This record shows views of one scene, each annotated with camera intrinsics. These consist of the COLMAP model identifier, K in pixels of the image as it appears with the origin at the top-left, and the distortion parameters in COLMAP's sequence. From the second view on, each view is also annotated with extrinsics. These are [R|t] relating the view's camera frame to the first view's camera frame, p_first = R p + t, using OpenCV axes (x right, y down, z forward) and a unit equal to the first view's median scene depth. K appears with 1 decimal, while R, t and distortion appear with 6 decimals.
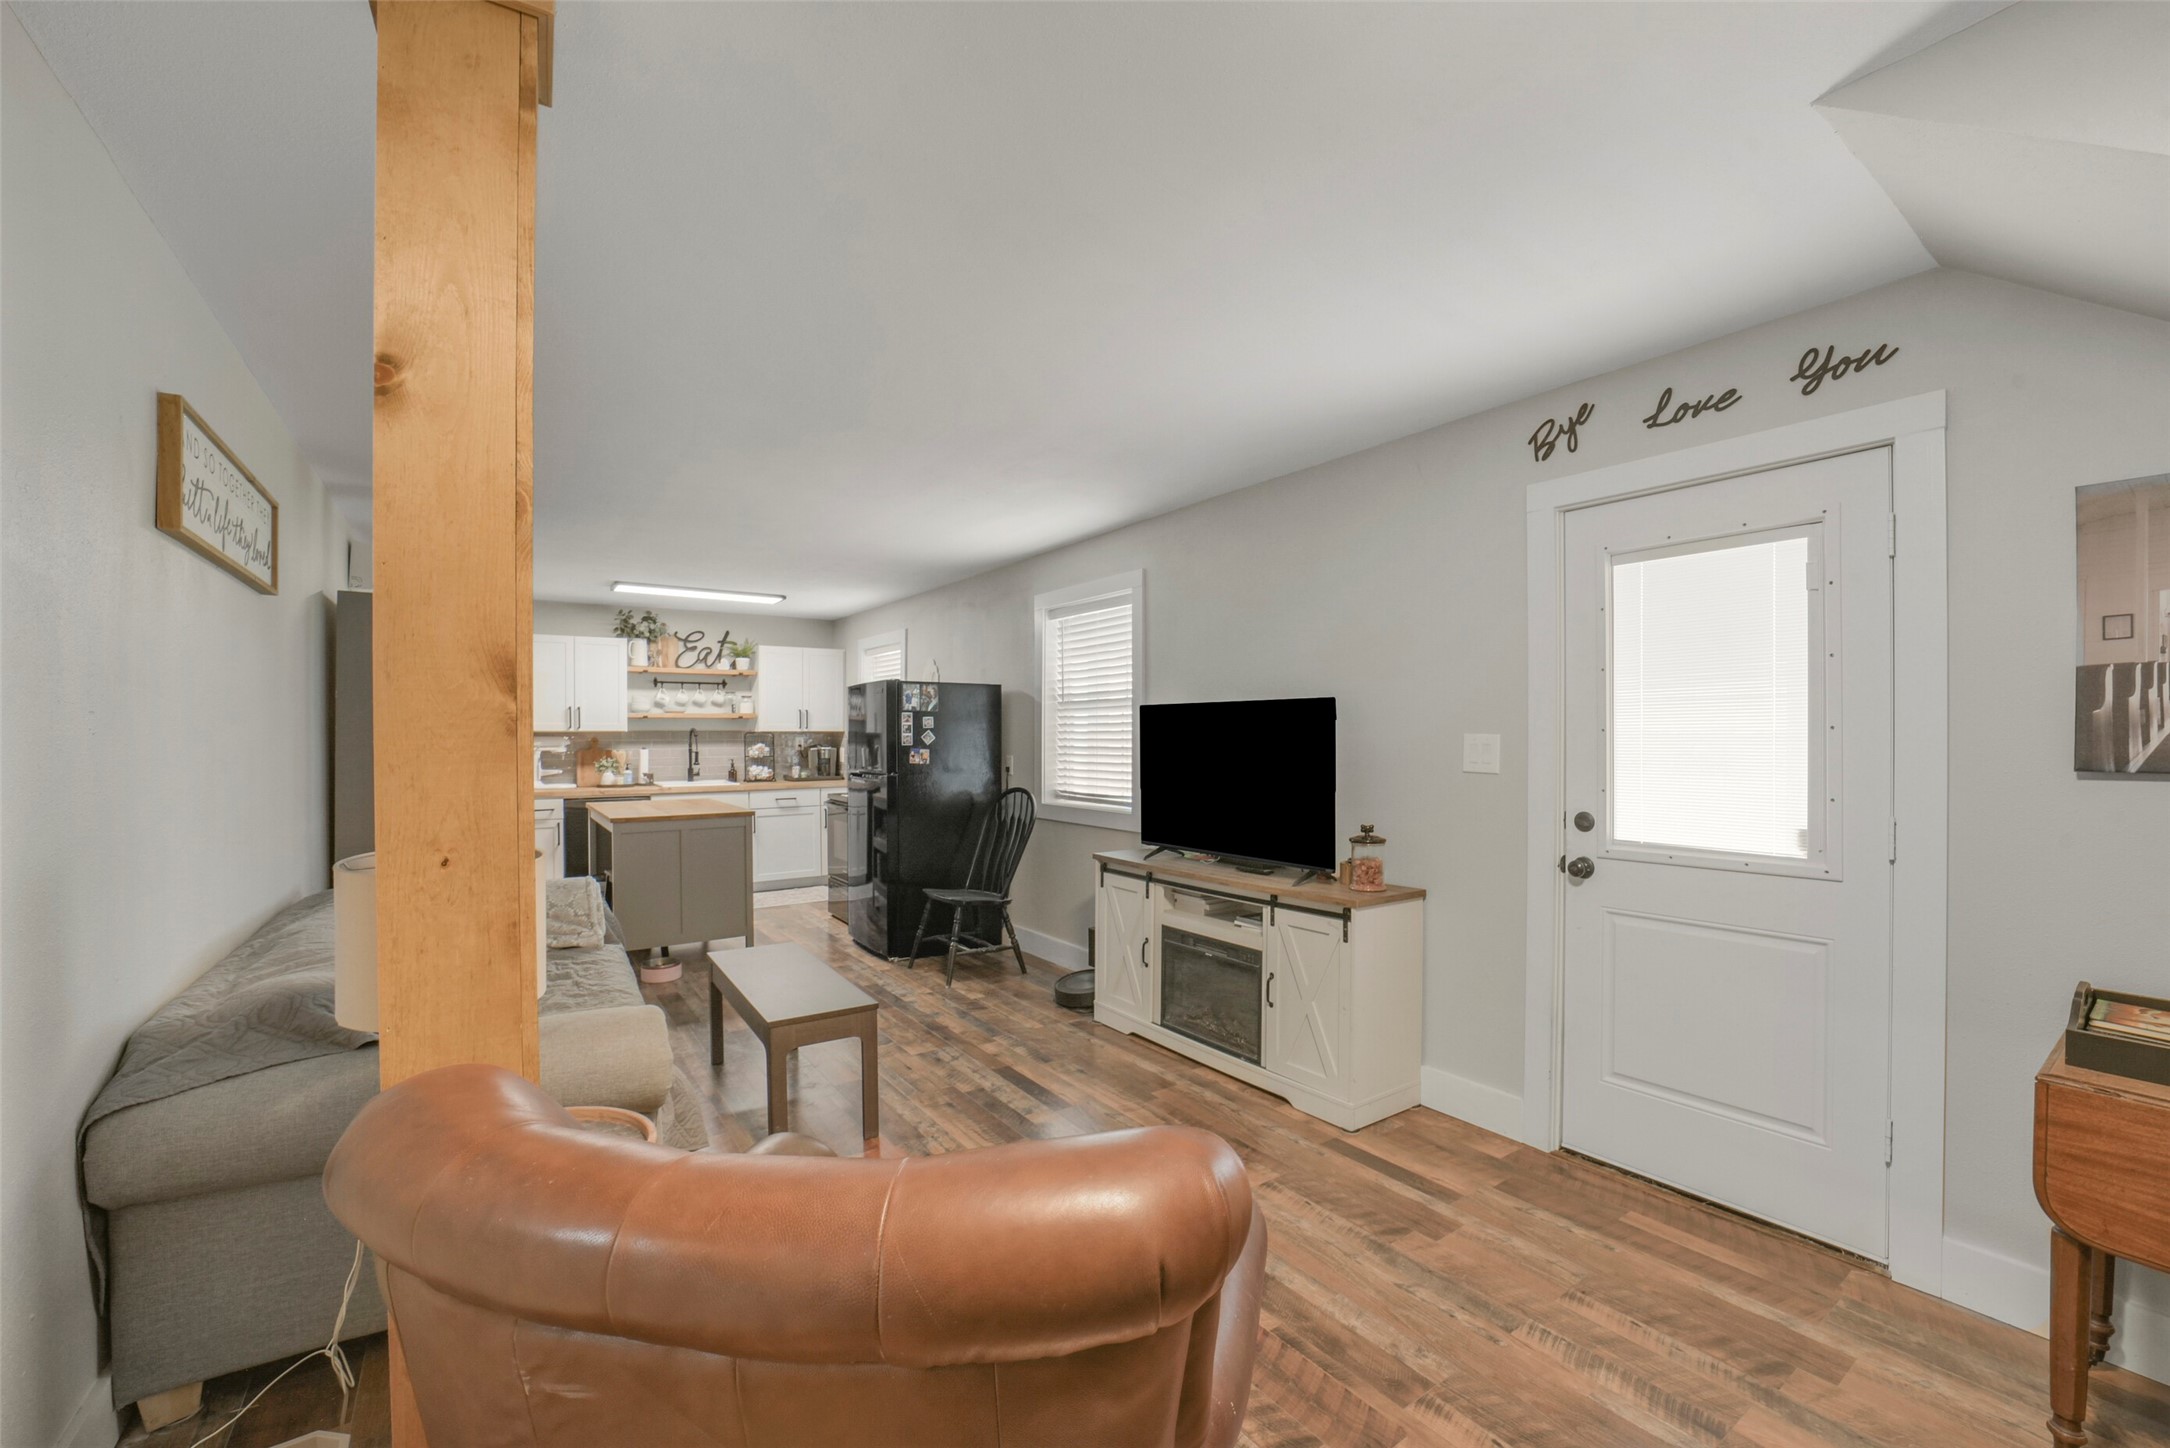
lens RADIAL K [[877.5, 0, 1099.8], [0, 877.5, 724.5], [0, 0, 1]] dist [-0.039779, 0.009431]
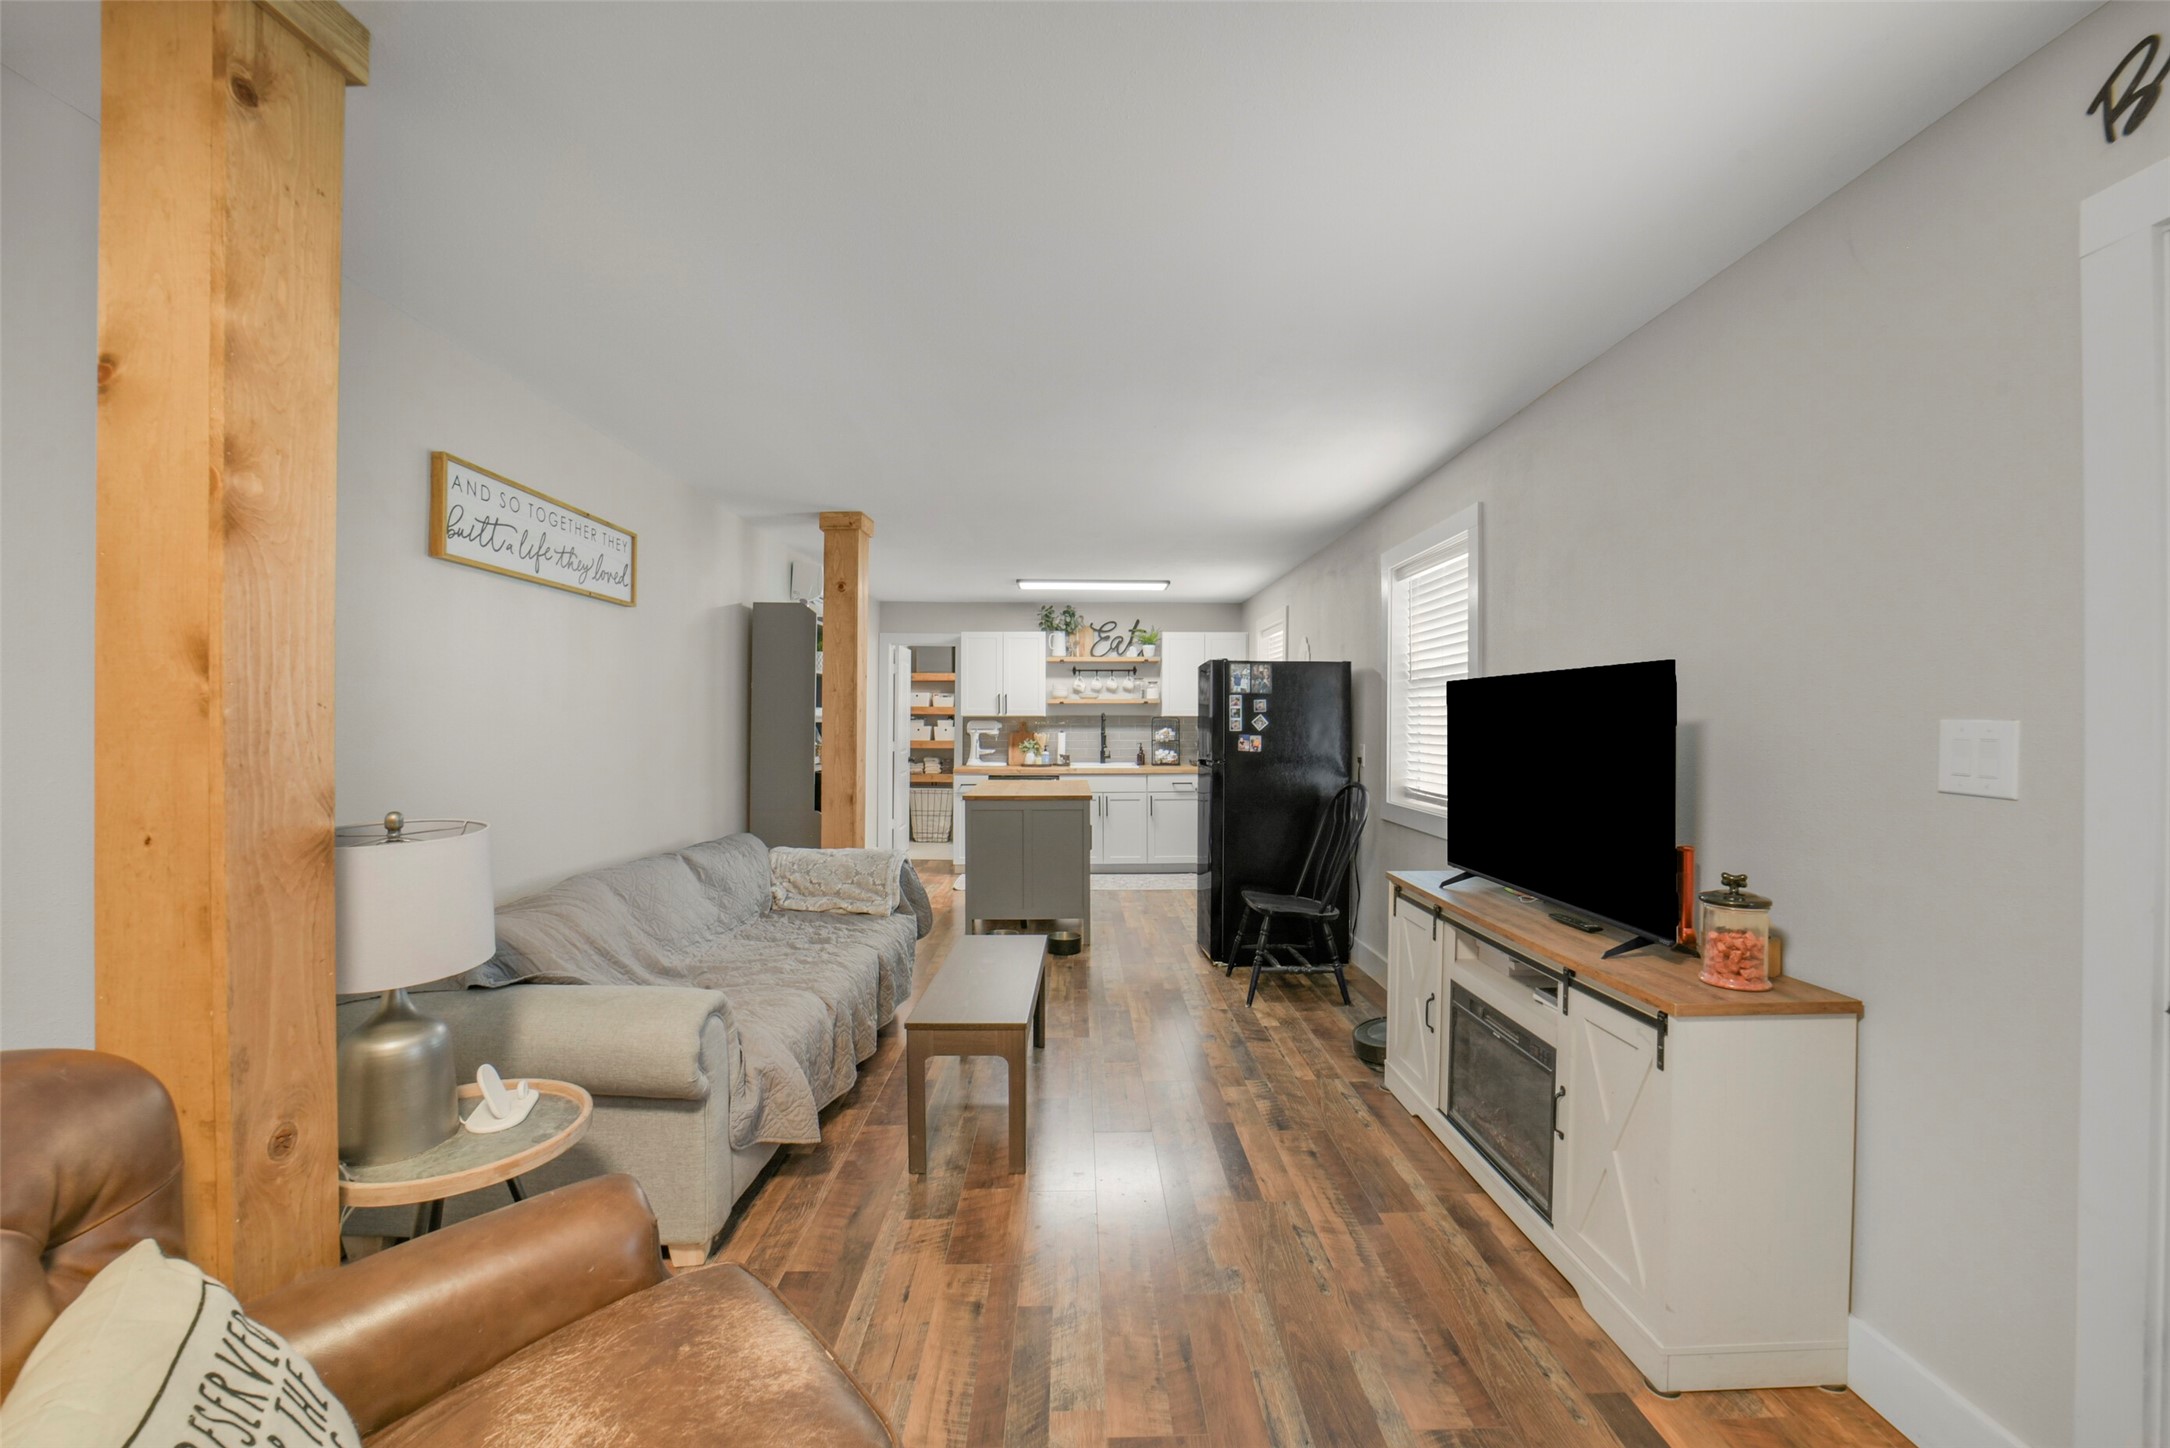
lens RADIAL K [[866.1, 0, 1087.7], [0, 866.1, 709.3], [0, 0, 1]] dist [-0.037641, 0.008312]
pose [[0.834580, -0.003855, -0.550874, 0.147521], [0.003437, 0.999992, -0.001791, 0.002041], [0.550876, -0.000399, 0.834587, 0.161871]]
